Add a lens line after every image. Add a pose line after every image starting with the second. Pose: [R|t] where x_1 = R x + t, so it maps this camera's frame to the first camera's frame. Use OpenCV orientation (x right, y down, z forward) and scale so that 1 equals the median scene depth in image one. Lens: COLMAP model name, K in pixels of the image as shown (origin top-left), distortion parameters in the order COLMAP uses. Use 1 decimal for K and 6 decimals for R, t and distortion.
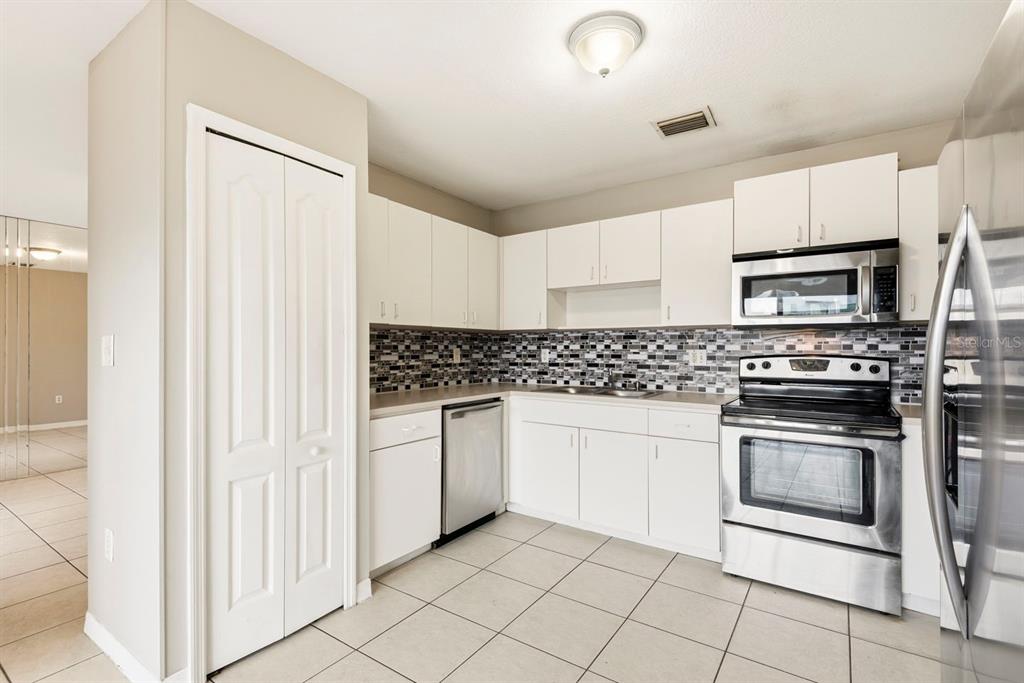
lens RADIAL K [[473.7, 0, 509.9], [0, 473.7, 345.6], [0, 0, 1]] dist [0.017319, -0.010863]
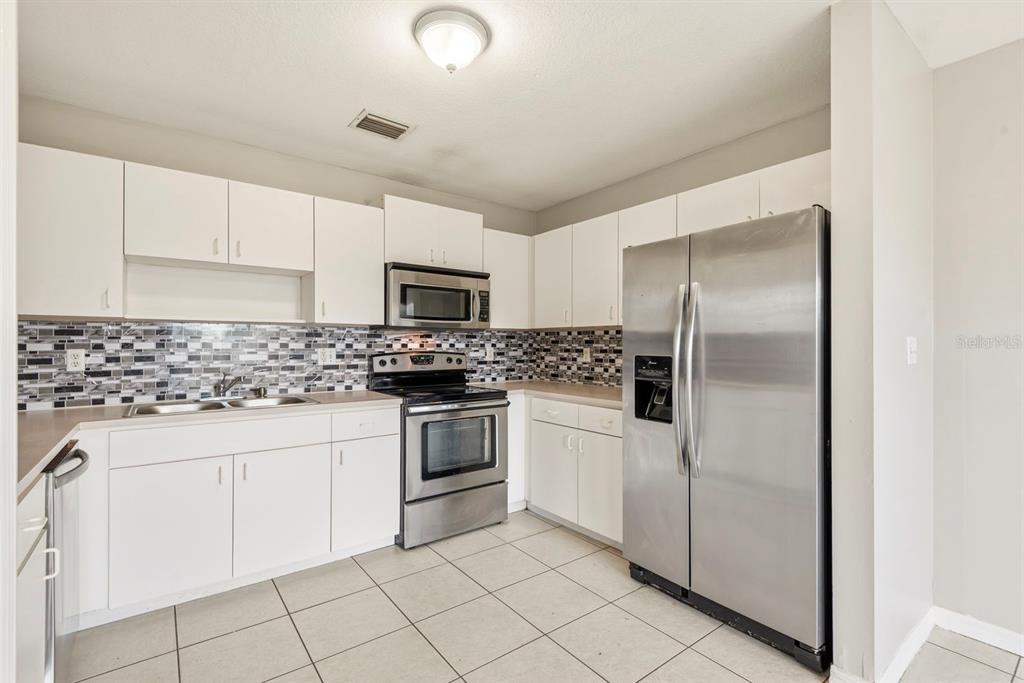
lens RADIAL K [[464.1, 0, 520.0], [0, 464.1, 344.3], [0, 0, 1]] dist [0.013633, -0.006421]
pose [[0.307852, 0.001646, 0.951433, -0.420491], [-0.002541, 0.999996, -0.000908, 0.000186], [-0.951431, -0.002138, 0.307855, 0.352293]]
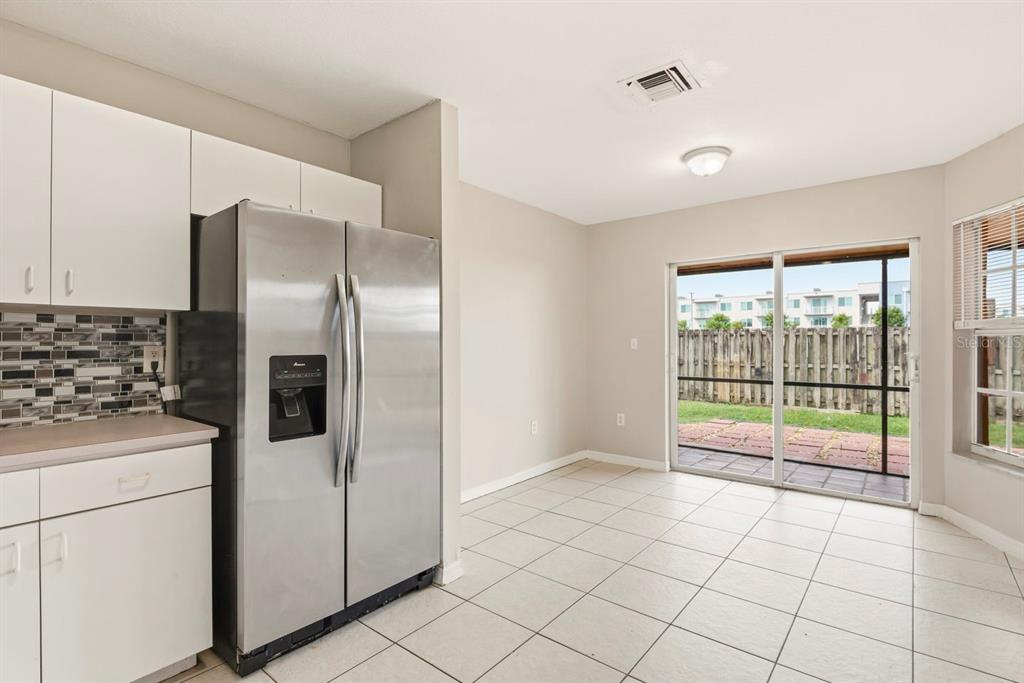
lens RADIAL K [[473.7, 0, 514.7], [0, 473.7, 336.9], [0, 0, 1]] dist [0.017319, -0.010863]
pose [[-0.995541, 0.003063, 0.094283, 0.256943], [0.001932, 0.999925, -0.012095, 0.001468], [-0.094313, -0.011859, -0.995472, 1.277547]]
